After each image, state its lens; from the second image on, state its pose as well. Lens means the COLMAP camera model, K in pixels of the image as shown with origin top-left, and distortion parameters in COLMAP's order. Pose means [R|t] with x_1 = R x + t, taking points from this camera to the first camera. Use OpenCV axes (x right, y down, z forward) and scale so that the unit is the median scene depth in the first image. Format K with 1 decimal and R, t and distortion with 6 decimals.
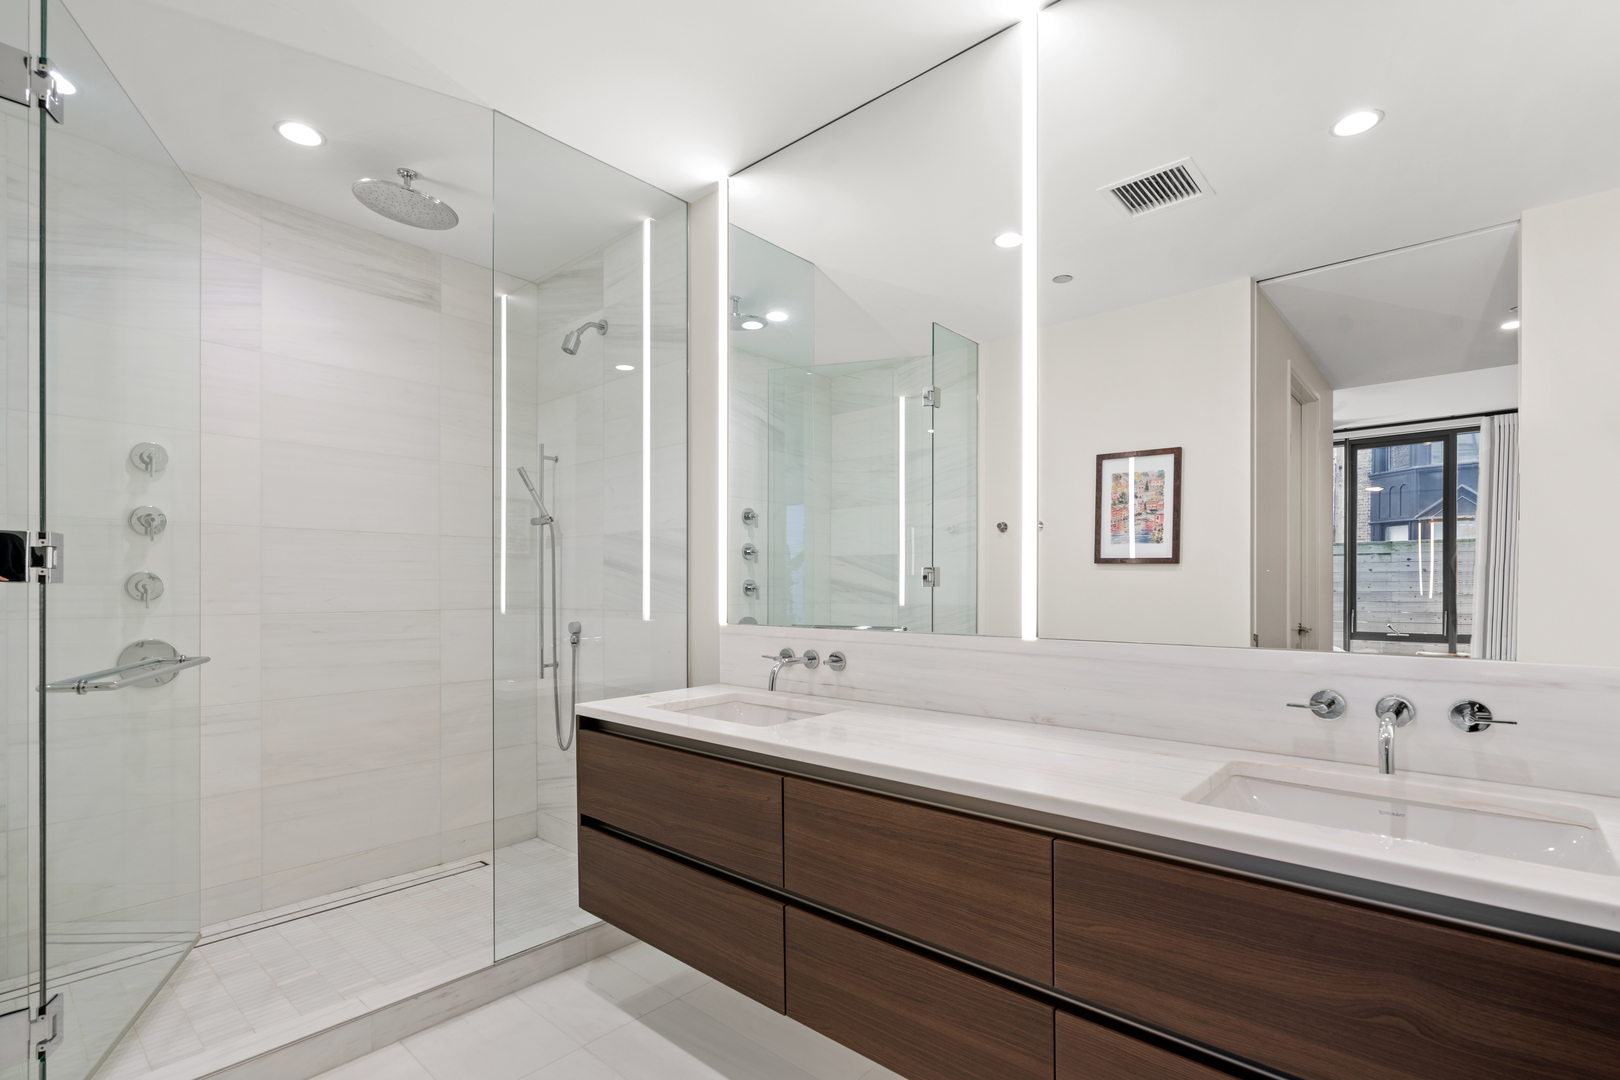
lens RADIAL K [[745.8, 0, 812.6], [0, 745.8, 585.2], [0, 0, 1]] dist [-0.011775, 0.004803]
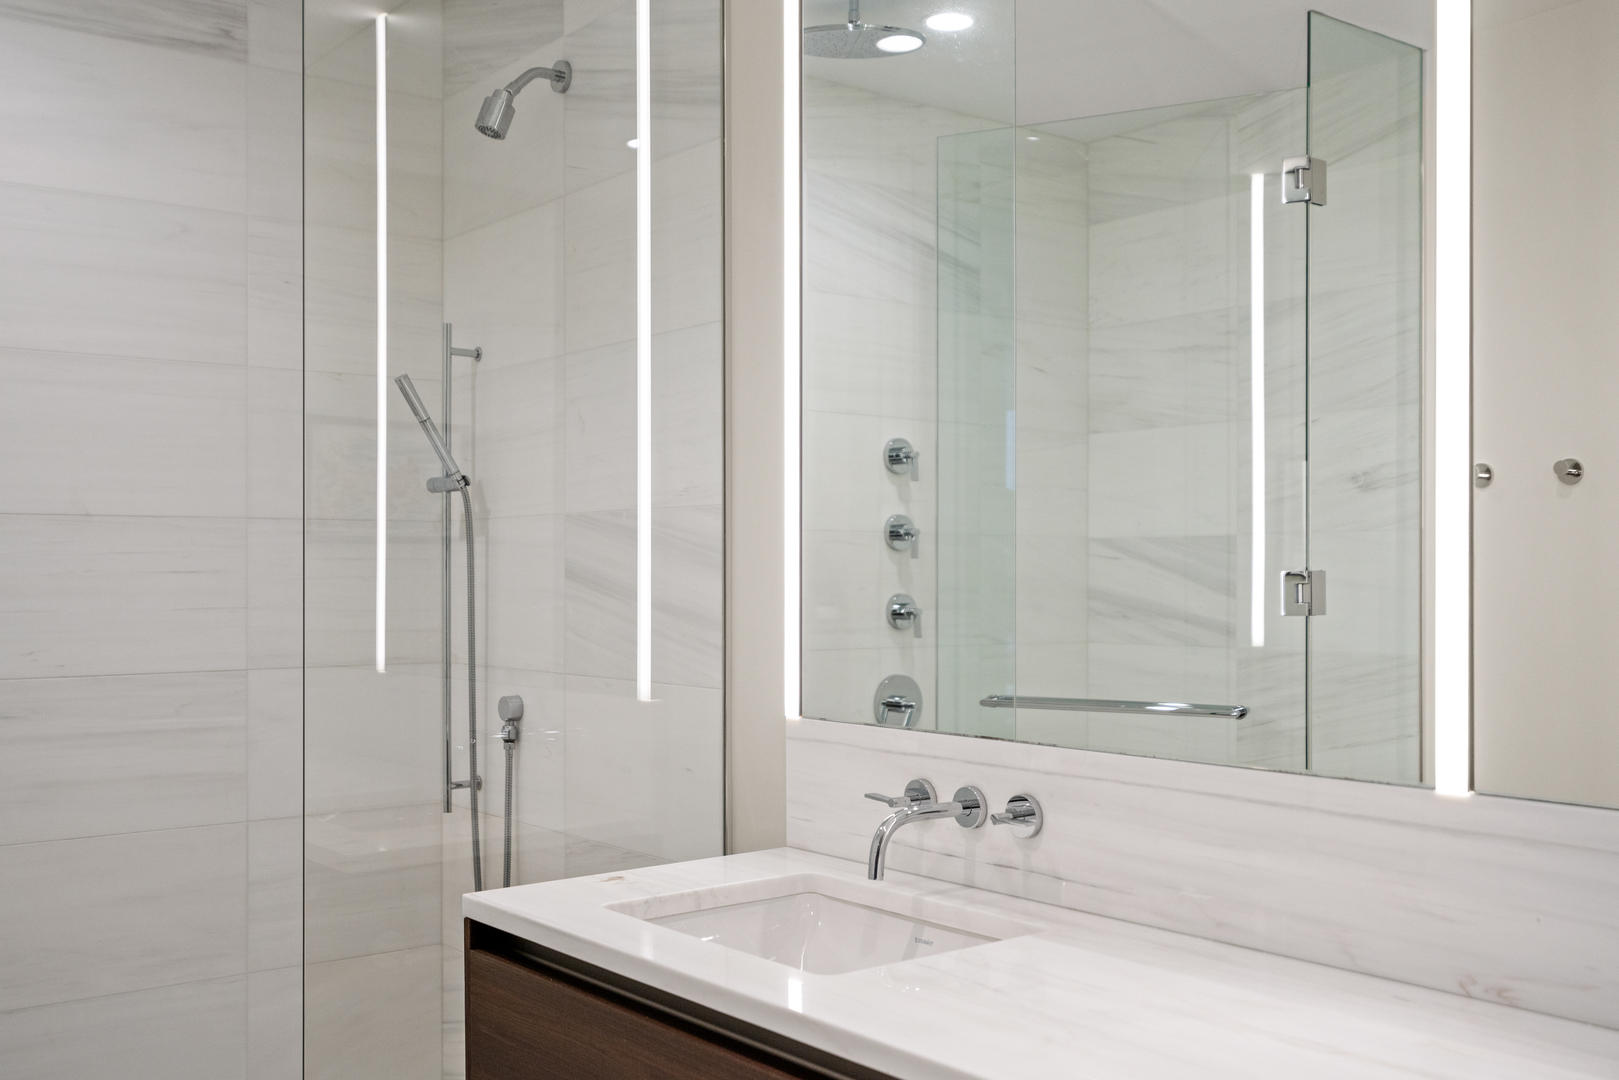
lens RADIAL K [[1606.3, 0, 811.2], [0, 1606.3, 551.2], [0, 0, 1]] dist [0.011118, 0.000000]
pose [[0.982849, -0.004387, -0.184362, 0.061584], [0.002288, 0.999930, -0.011592, -0.032048], [0.184400, 0.010971, 0.982790, 0.025840]]
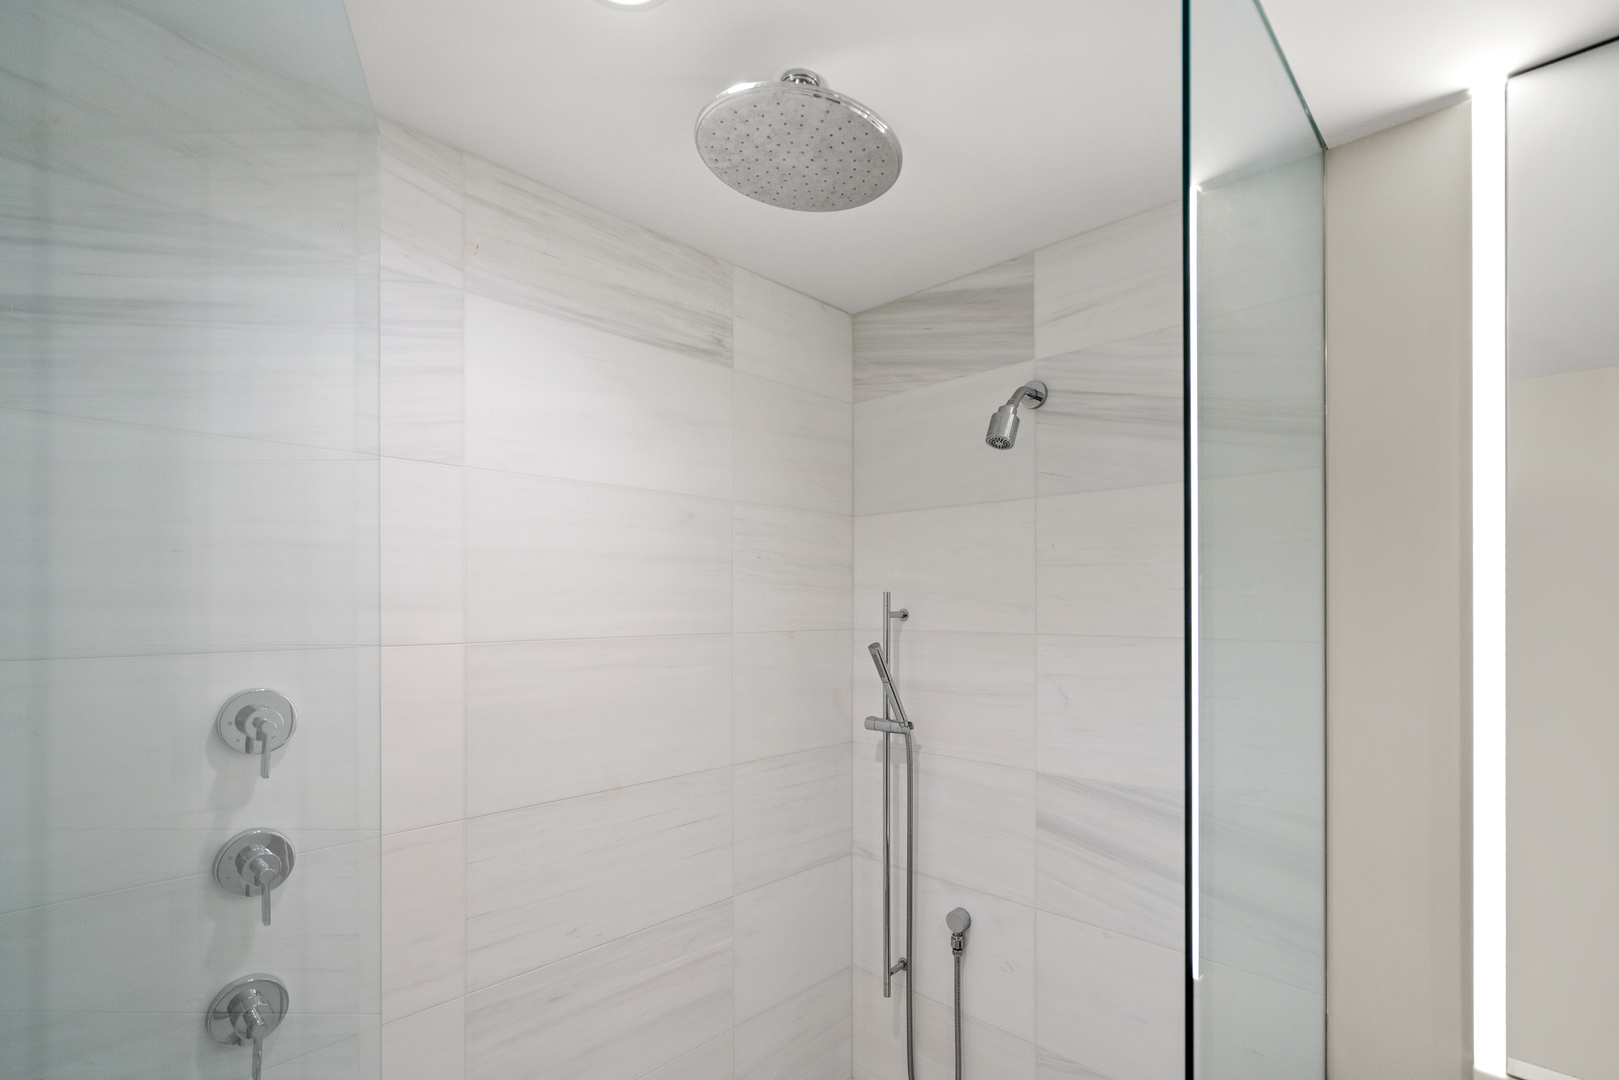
lens RADIAL K [[745.4, 0, 805.5], [0, 745.4, 602.3], [0, 0, 1]] dist [-0.011775, 0.004803]
pose [[0.999285, -0.000725, -0.037795, -0.430517], [0.000679, 0.999999, -0.001248, -0.192292], [0.037796, 0.001221, 0.999285, 0.444218]]
